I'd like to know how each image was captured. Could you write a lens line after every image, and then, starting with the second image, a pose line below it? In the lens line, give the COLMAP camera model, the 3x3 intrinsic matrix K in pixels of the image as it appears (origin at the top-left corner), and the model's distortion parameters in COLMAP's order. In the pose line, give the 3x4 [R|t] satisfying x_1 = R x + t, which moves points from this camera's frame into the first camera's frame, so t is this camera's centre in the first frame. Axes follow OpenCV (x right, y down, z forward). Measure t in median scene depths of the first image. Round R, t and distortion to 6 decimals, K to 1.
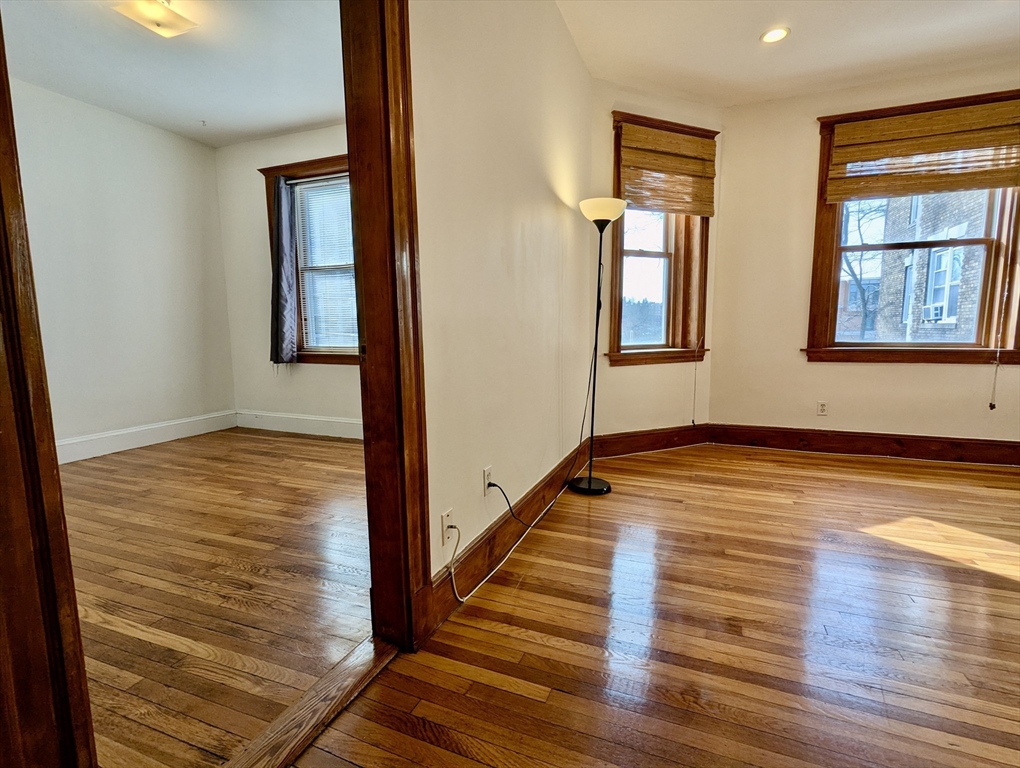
lens RADIAL K [[482.5, 0, 513.2], [0, 482.5, 389.4], [0, 0, 1]] dist [0.000118, -0.000782]
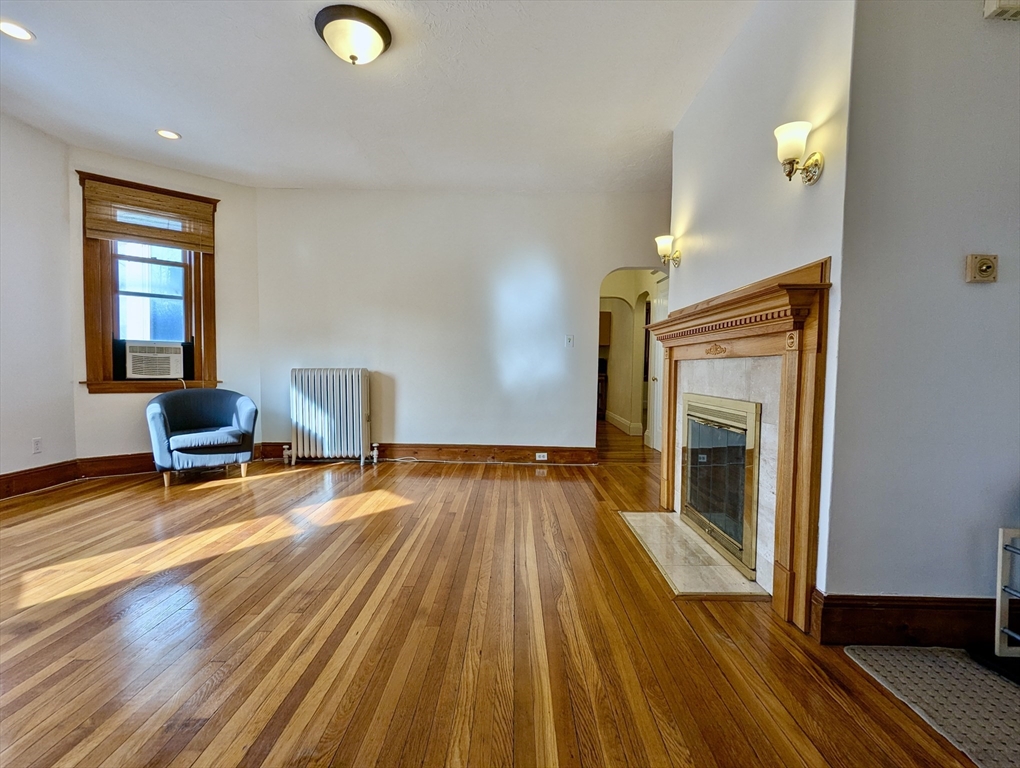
lens RADIAL K [[481.8, 0, 512.4], [0, 481.8, 388.0], [0, 0, 1]] dist [0.001505, -0.000250]
pose [[-0.358323, -0.038569, 0.932801, -0.217974], [0.106960, 0.990871, 0.082058, -0.035623], [-0.927451, 0.129176, -0.350926, 0.324105]]
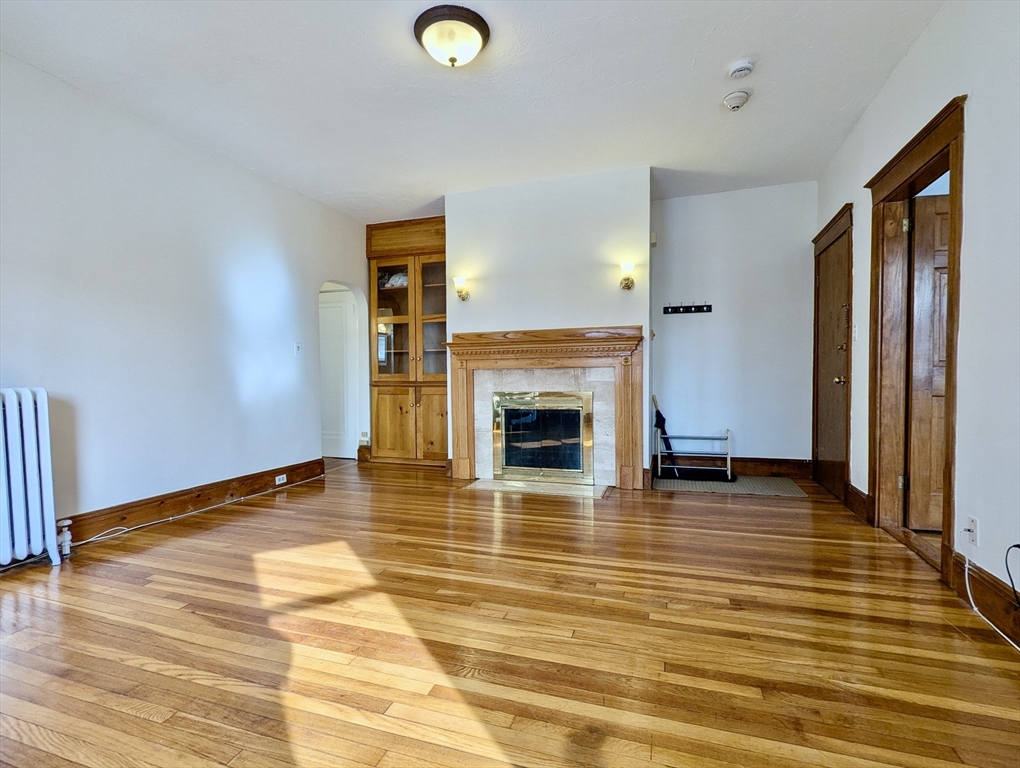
lens RADIAL K [[482.5, 0, 513.2], [0, 482.5, 389.4], [0, 0, 1]] dist [0.000118, -0.000782]
pose [[-0.998482, 0.019744, -0.051428, 0.506858], [0.011449, 0.987557, 0.156843, -0.126997], [0.053885, 0.156016, -0.986284, 0.983269]]
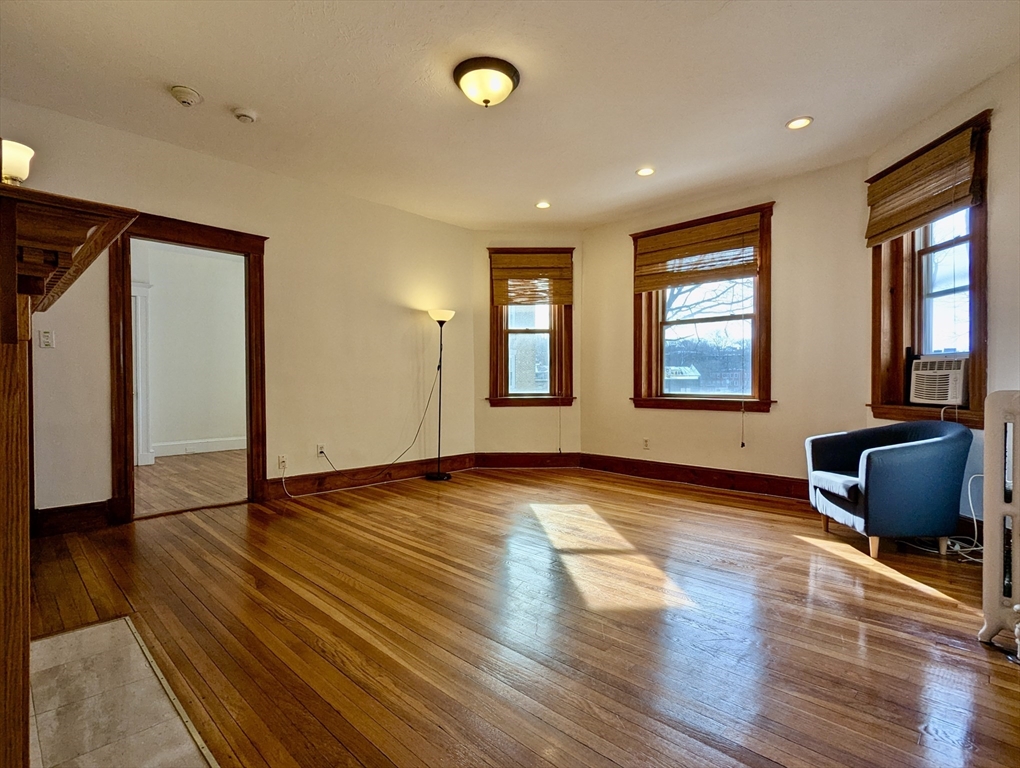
lens RADIAL K [[508.3, 0, 511.8], [0, 508.3, 386.8], [0, 0, 1]] dist [0.000577, -0.000674]
pose [[0.923087, 0.010284, -0.384453, 0.905021], [-0.054842, 0.992946, -0.105119, 0.055501], [0.380660, 0.118118, 0.917140, -0.453063]]
